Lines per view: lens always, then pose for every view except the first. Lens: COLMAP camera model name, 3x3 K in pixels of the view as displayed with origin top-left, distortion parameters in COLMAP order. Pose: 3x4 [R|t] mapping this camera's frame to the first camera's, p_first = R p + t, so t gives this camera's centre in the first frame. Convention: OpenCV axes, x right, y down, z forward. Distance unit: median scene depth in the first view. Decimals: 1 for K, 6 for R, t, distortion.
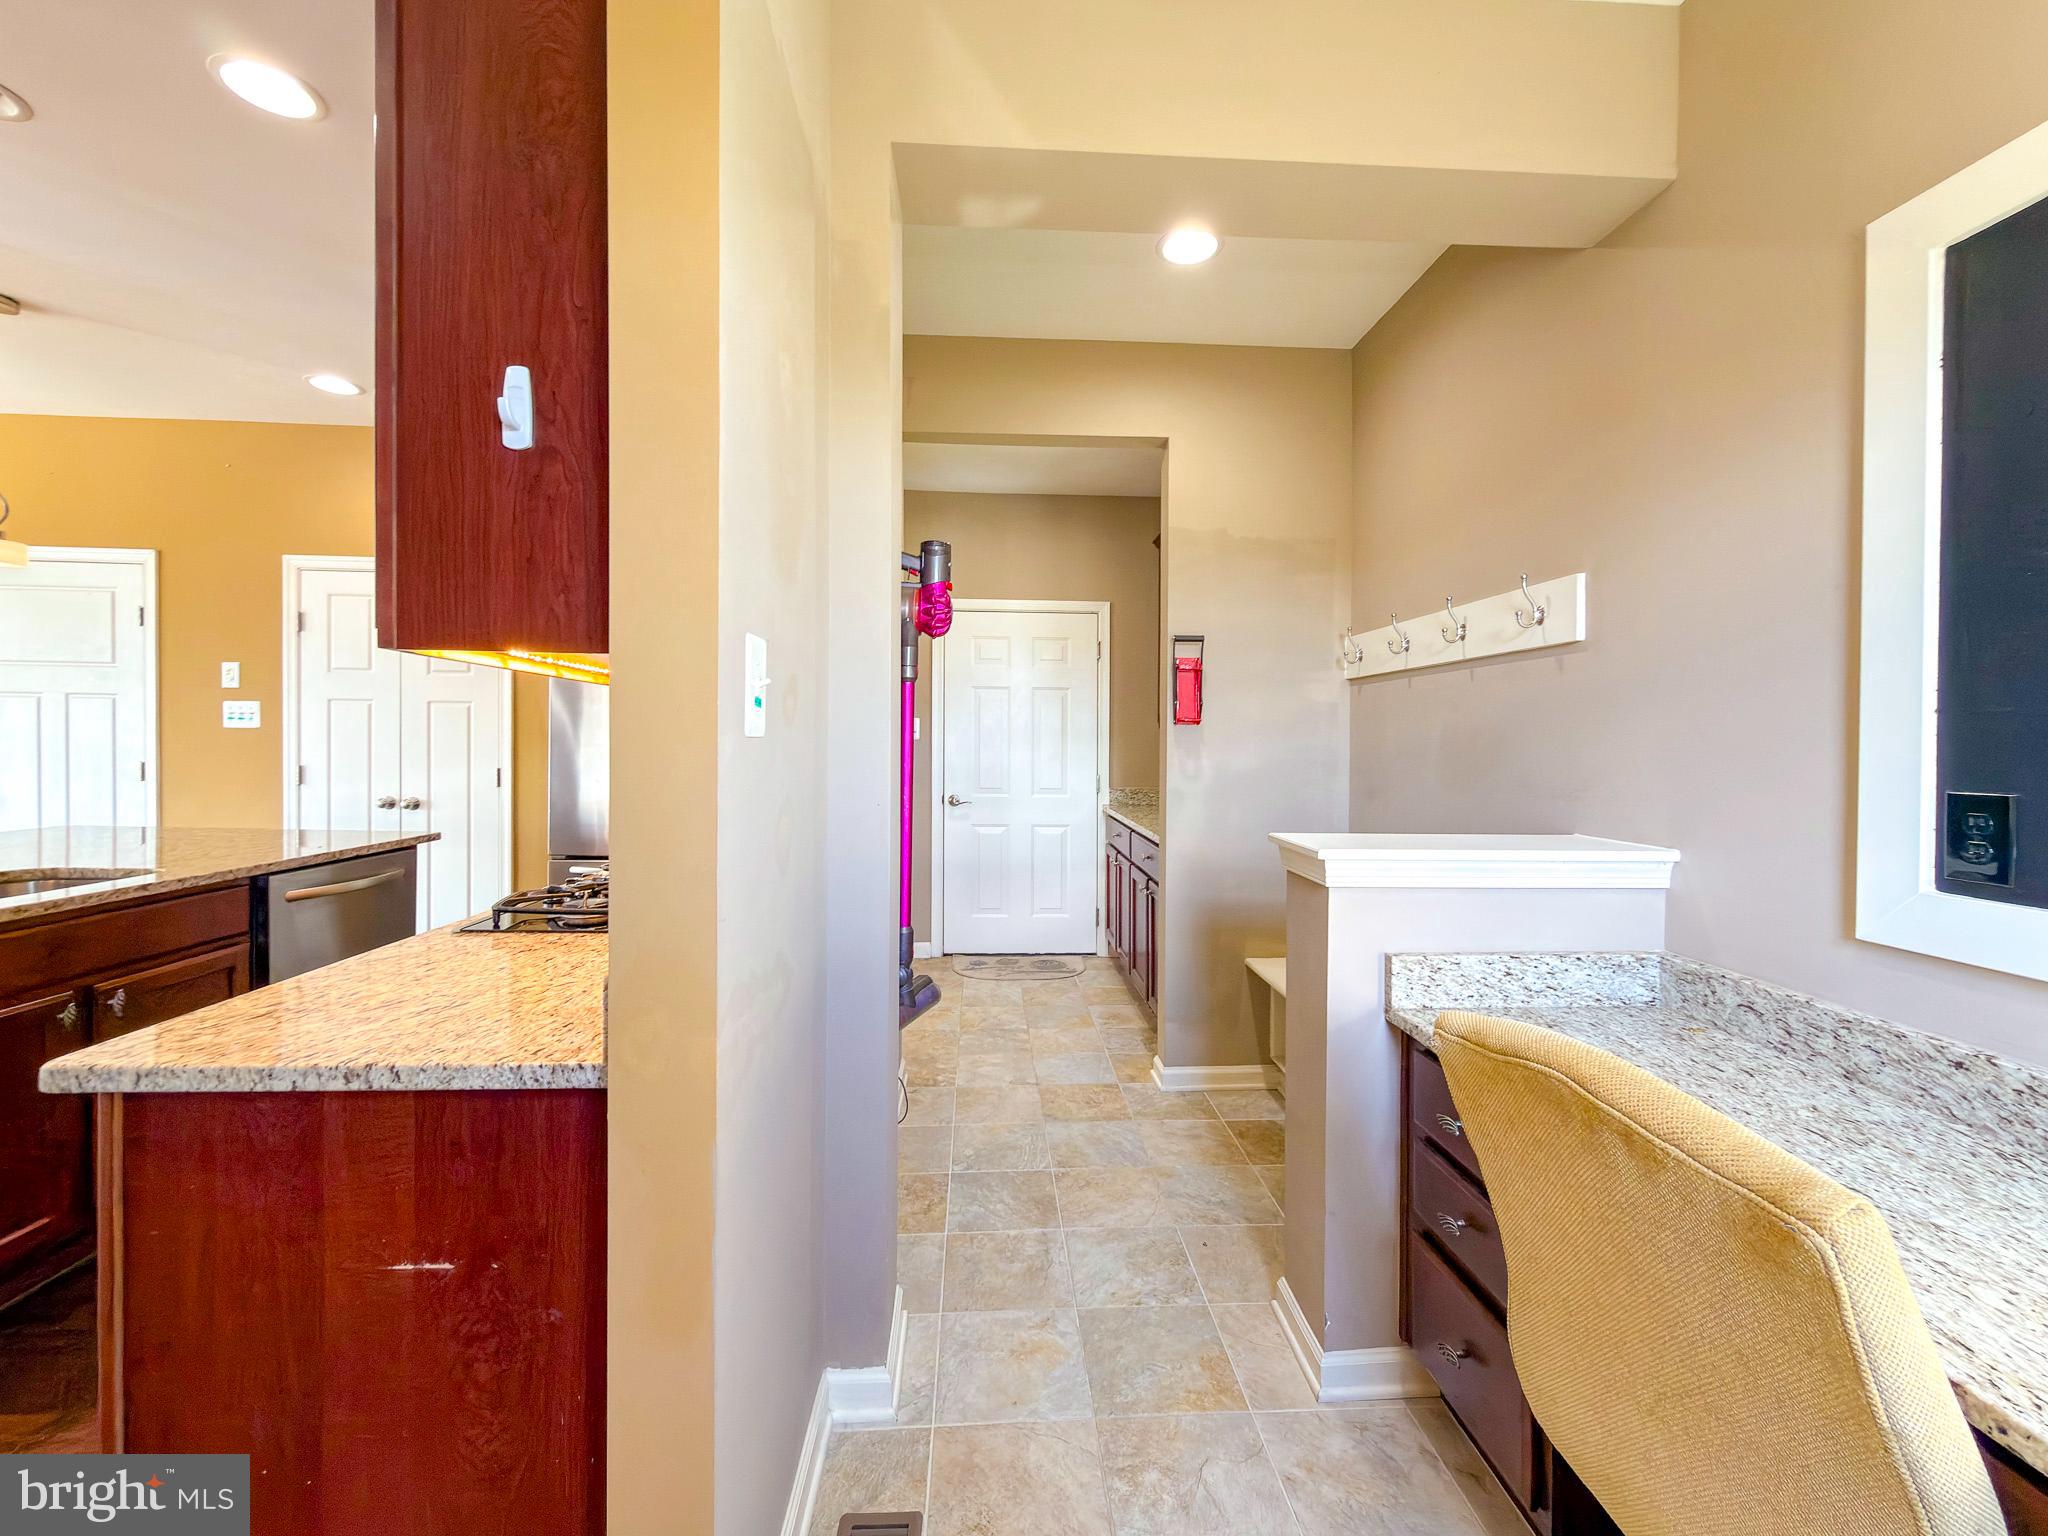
lens RADIAL K [[822.1, 0, 1012.0], [0, 822.1, 753.5], [0, 0, 1]] dist [0.000094, 0.000093]
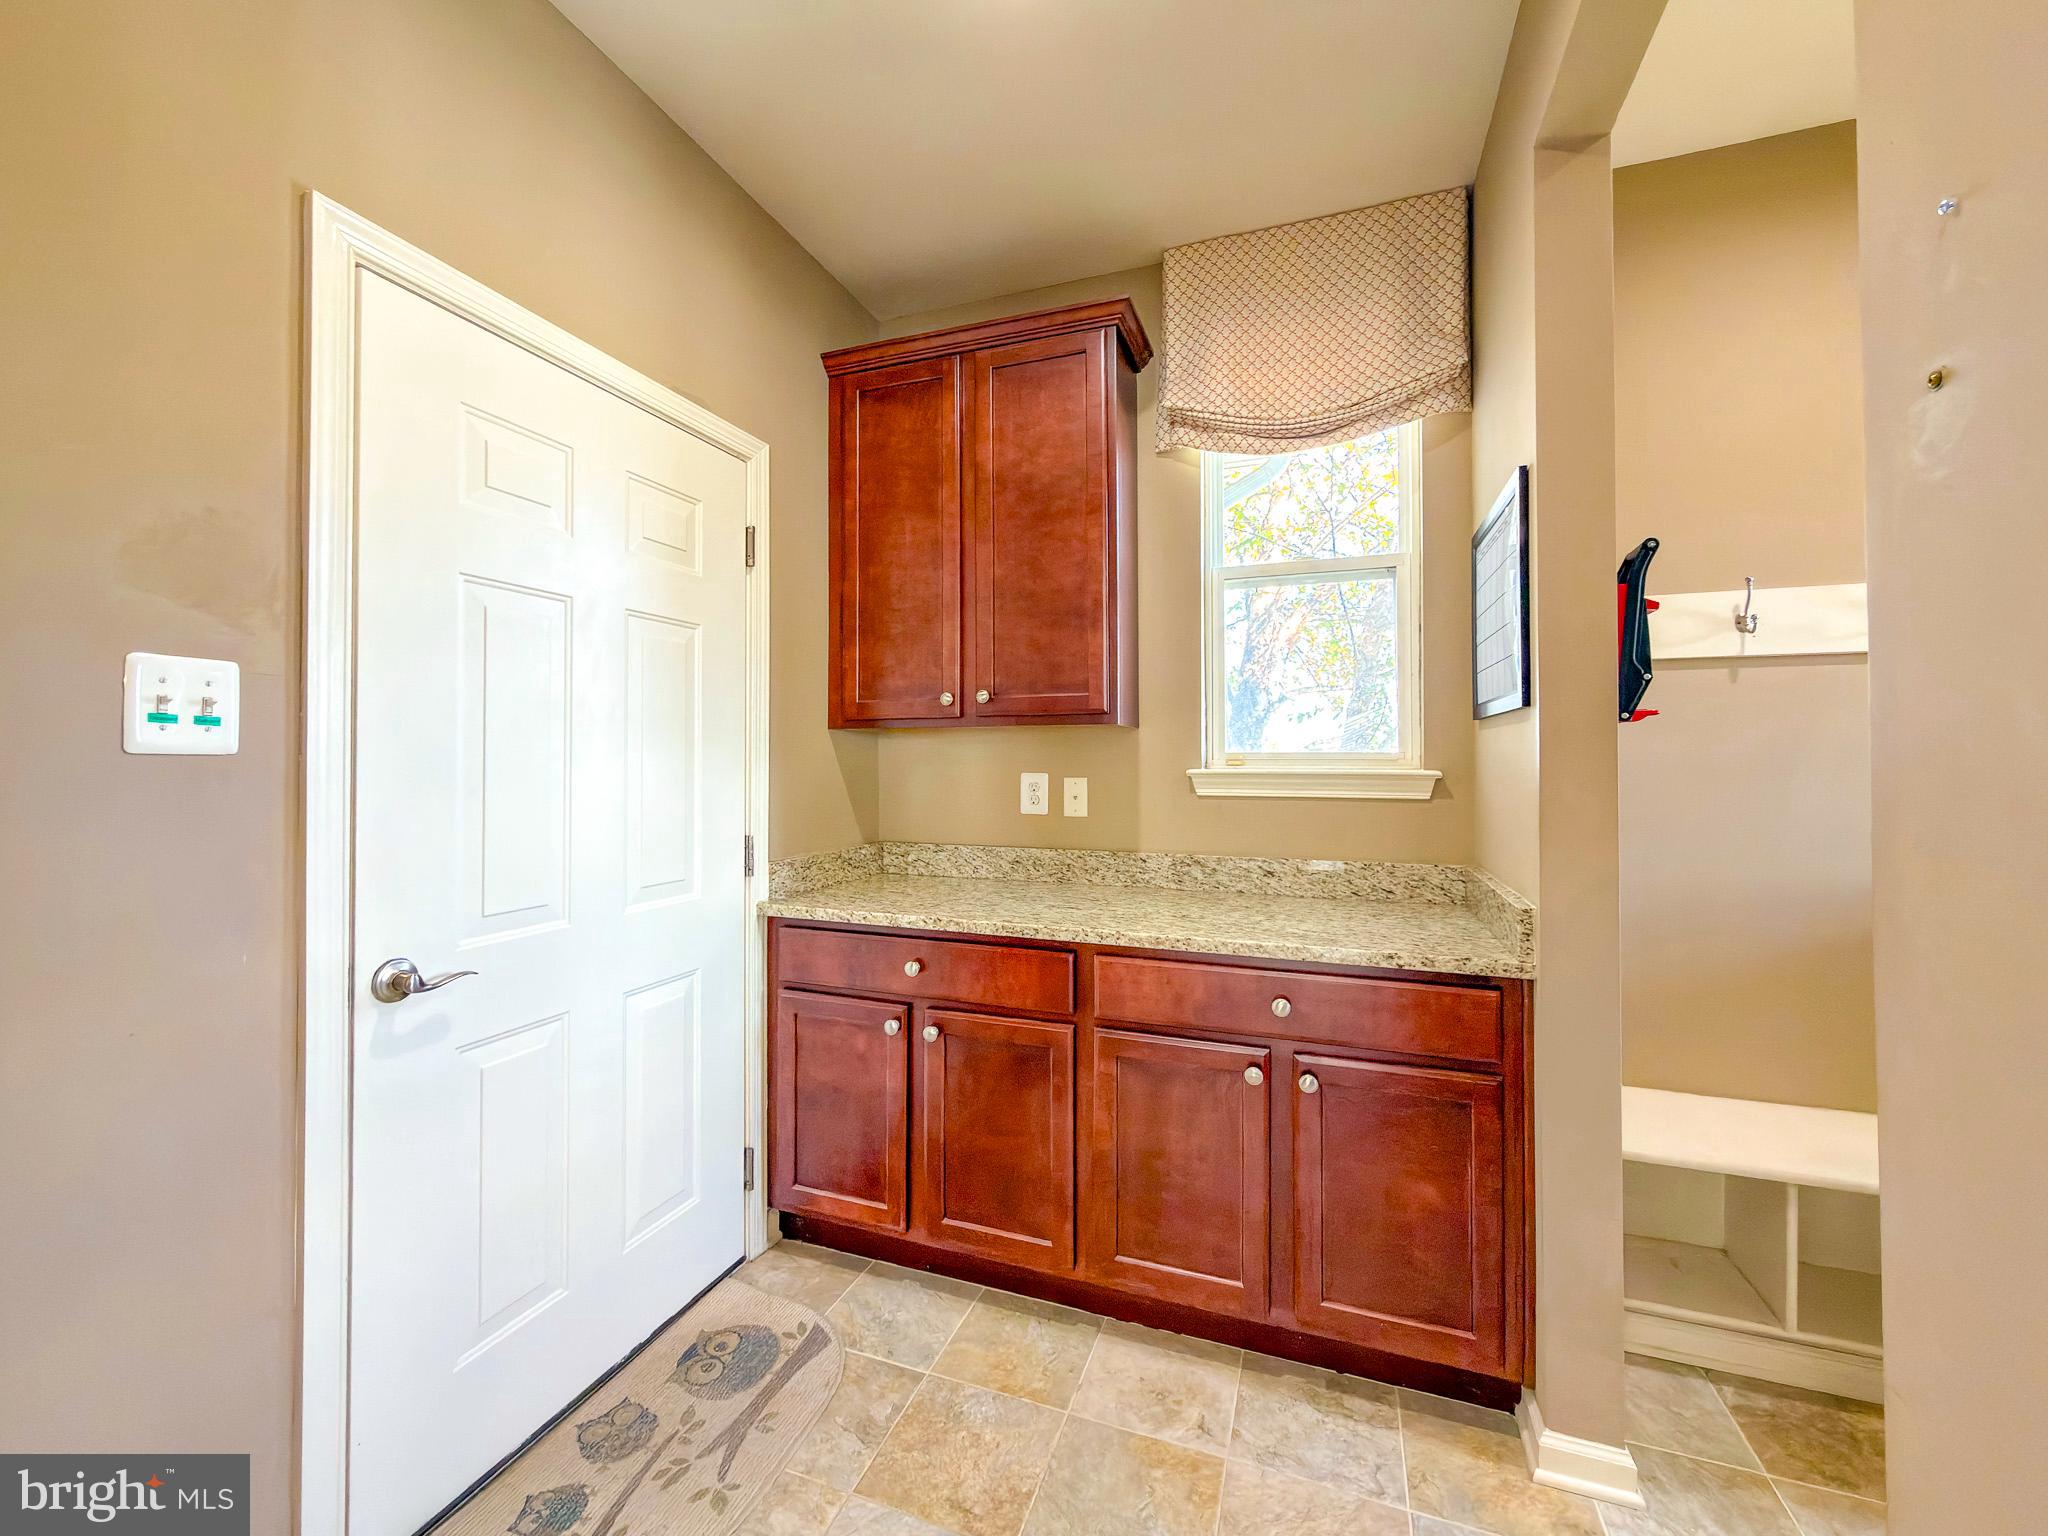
lens RADIAL K [[822.1, 0, 1012.0], [0, 822.1, 753.5], [0, 0, 1]] dist [0.000094, 0.000093]
pose [[0.383911, 0.000121, 0.923370, -0.240399], [0.012304, 0.999911, -0.005246, -0.012912], [-0.923288, 0.013376, 0.383875, 0.709833]]
